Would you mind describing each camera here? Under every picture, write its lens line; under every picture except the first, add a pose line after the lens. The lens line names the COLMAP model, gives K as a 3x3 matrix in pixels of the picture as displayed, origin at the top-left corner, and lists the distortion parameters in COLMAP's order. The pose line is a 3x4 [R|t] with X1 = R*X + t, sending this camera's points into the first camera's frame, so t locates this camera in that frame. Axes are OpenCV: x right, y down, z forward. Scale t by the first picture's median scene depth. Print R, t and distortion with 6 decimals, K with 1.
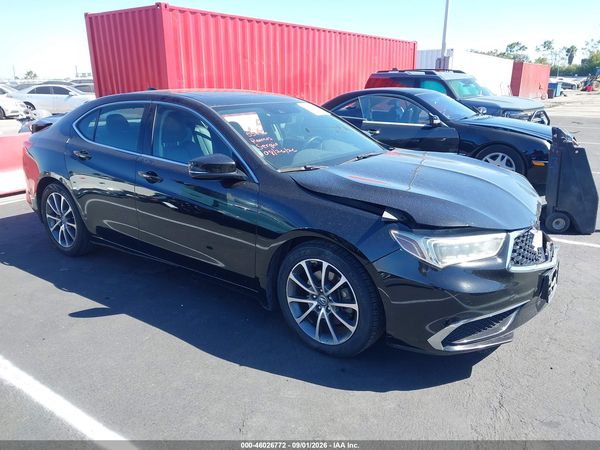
lens RADIAL K [[471.0, 0, 300.0], [0, 471.0, 225.0], [0, 0, 1]] dist [0.003017, -0.001187]
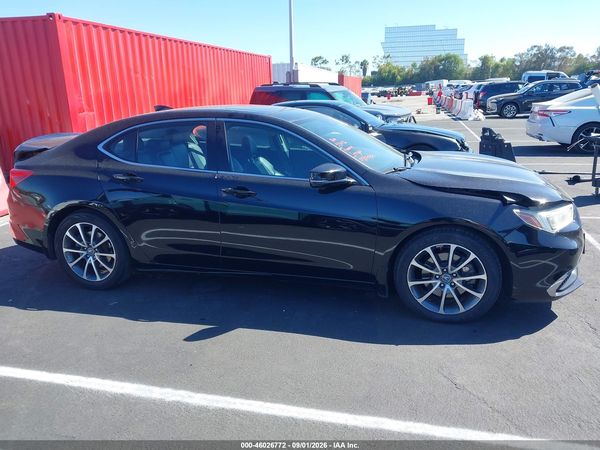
lens RADIAL K [[468.9, 0, 300.0], [0, 468.9, 225.0], [0, 0, 1]] dist [0.035033, -0.034338]
pose [[0.934663, -0.115308, 0.336317, -0.398595], [0.123571, 0.992331, -0.003192, -0.008354], [-0.333369, 0.044542, 0.941743, 0.001414]]
